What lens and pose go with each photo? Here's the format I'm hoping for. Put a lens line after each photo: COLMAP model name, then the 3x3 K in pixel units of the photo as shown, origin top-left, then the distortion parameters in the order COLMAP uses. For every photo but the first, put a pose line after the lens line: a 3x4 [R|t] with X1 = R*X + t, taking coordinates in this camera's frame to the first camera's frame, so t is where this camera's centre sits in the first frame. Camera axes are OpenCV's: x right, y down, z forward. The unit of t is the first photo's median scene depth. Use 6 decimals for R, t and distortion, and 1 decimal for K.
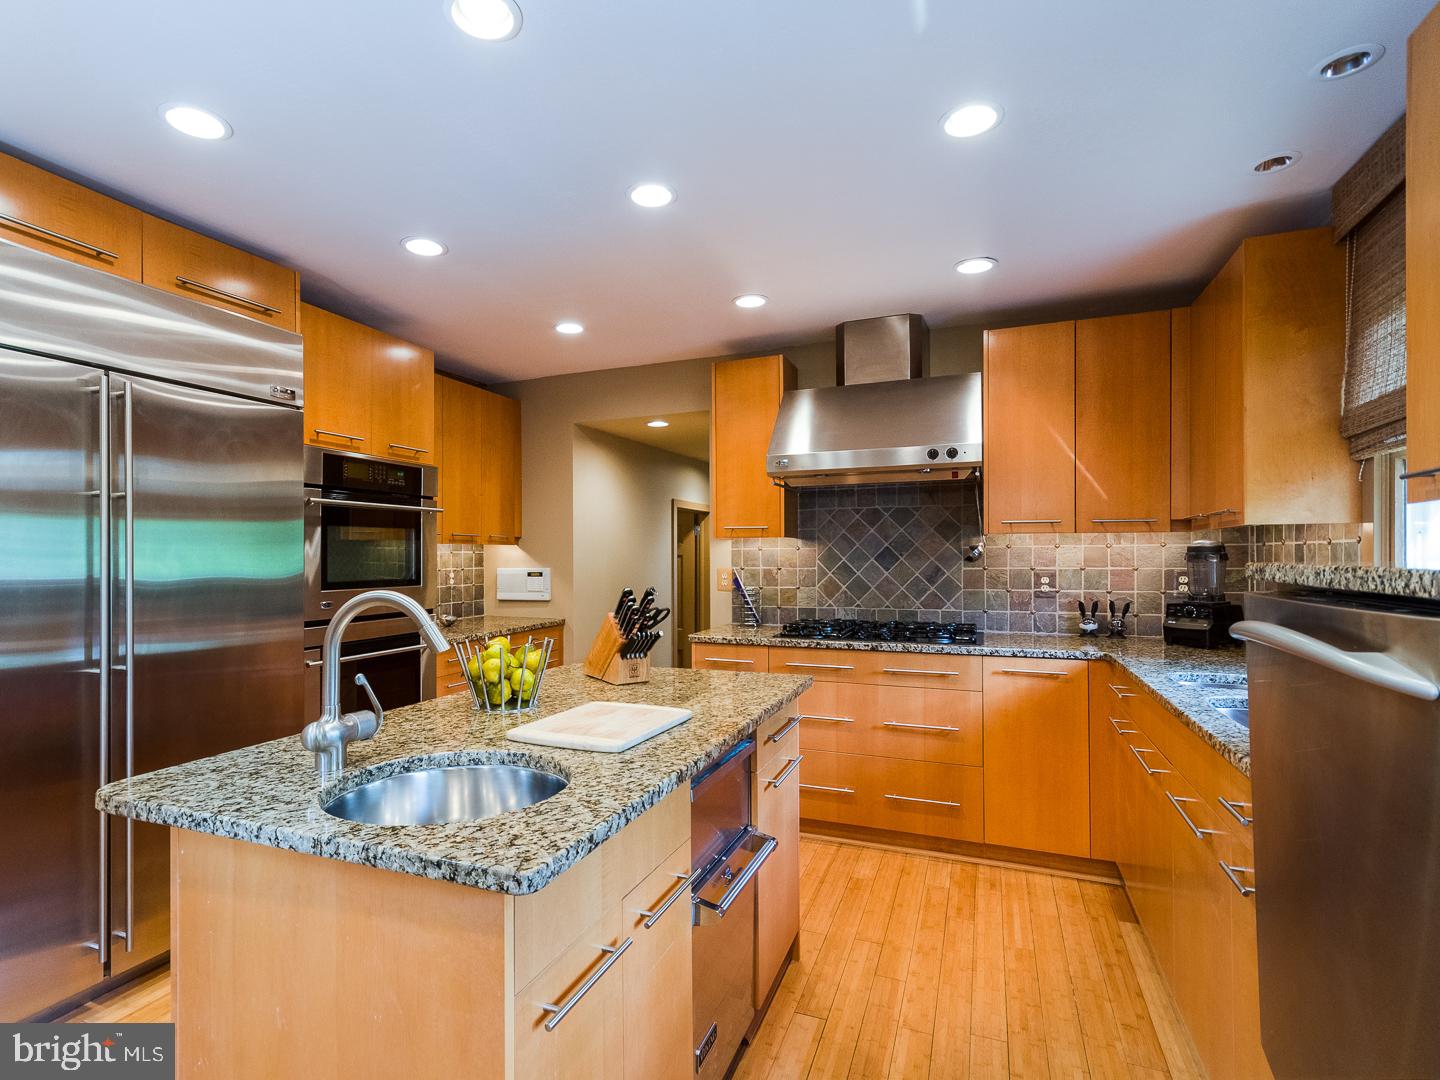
lens RADIAL K [[724.2, 0, 705.3], [0, 724.2, 552.9], [0, 0, 1]] dist [0.006353, 0.000048]
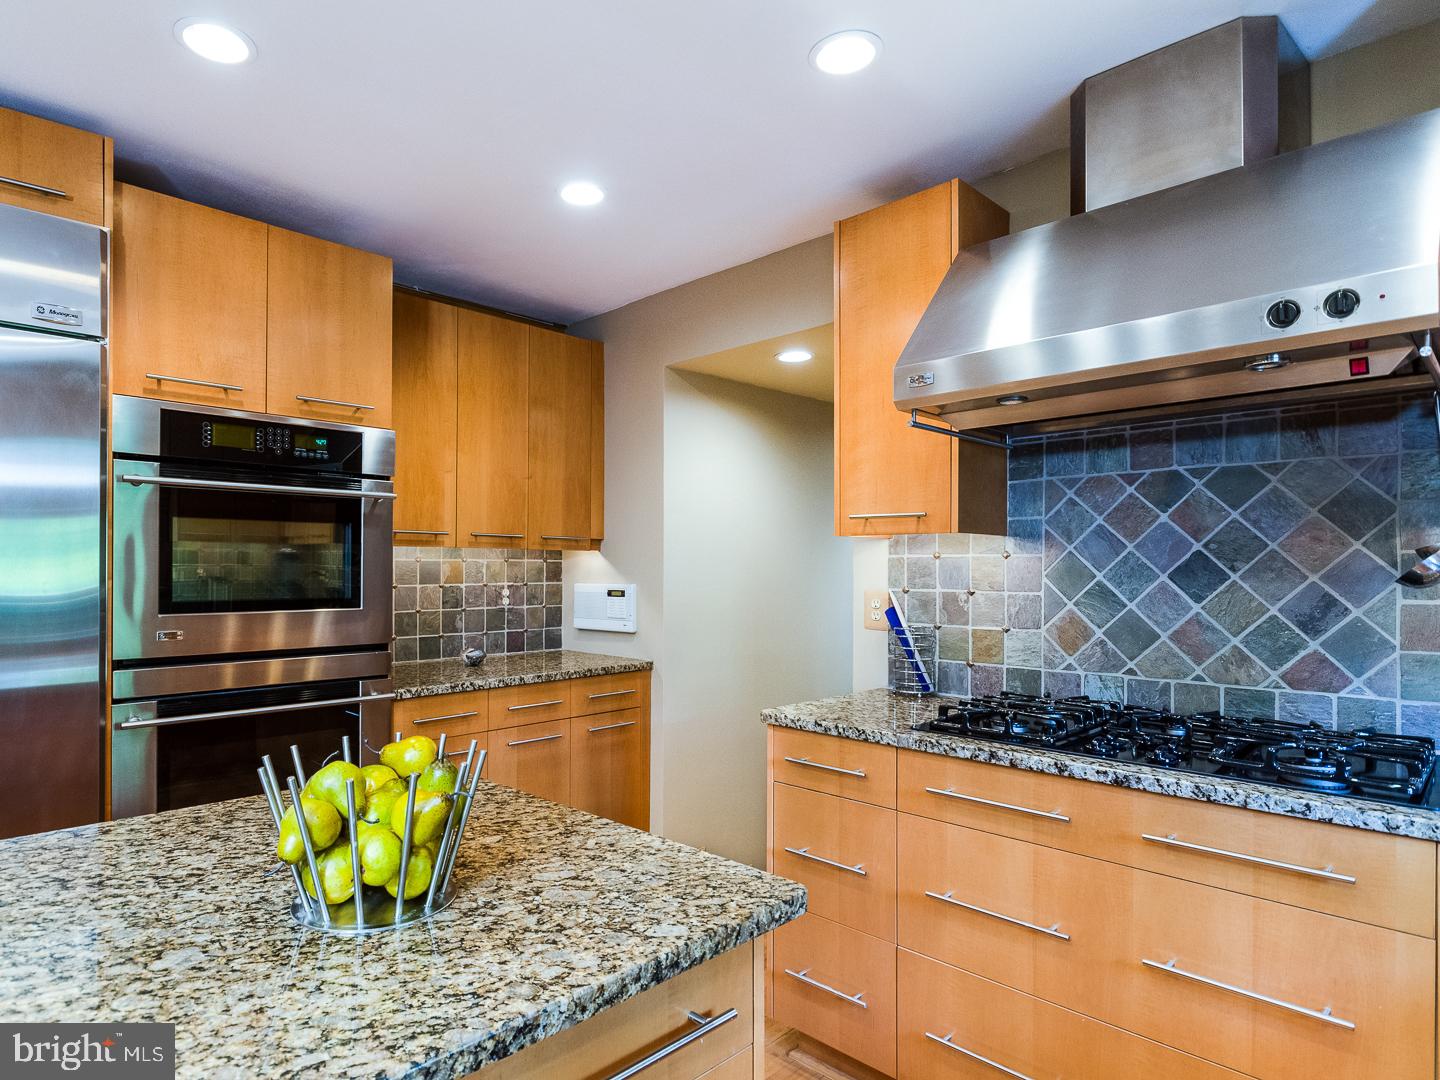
lens RADIAL K [[828.7, 0, 671.6], [0, 828.7, 567.4], [0, 0, 1]] dist [0.004603, 0.001679]
pose [[0.908528, 0.007520, -0.417757, 0.169731], [-0.007141, 0.999971, 0.002471, 0.003234], [0.417764, 0.000738, 0.908555, 0.376051]]
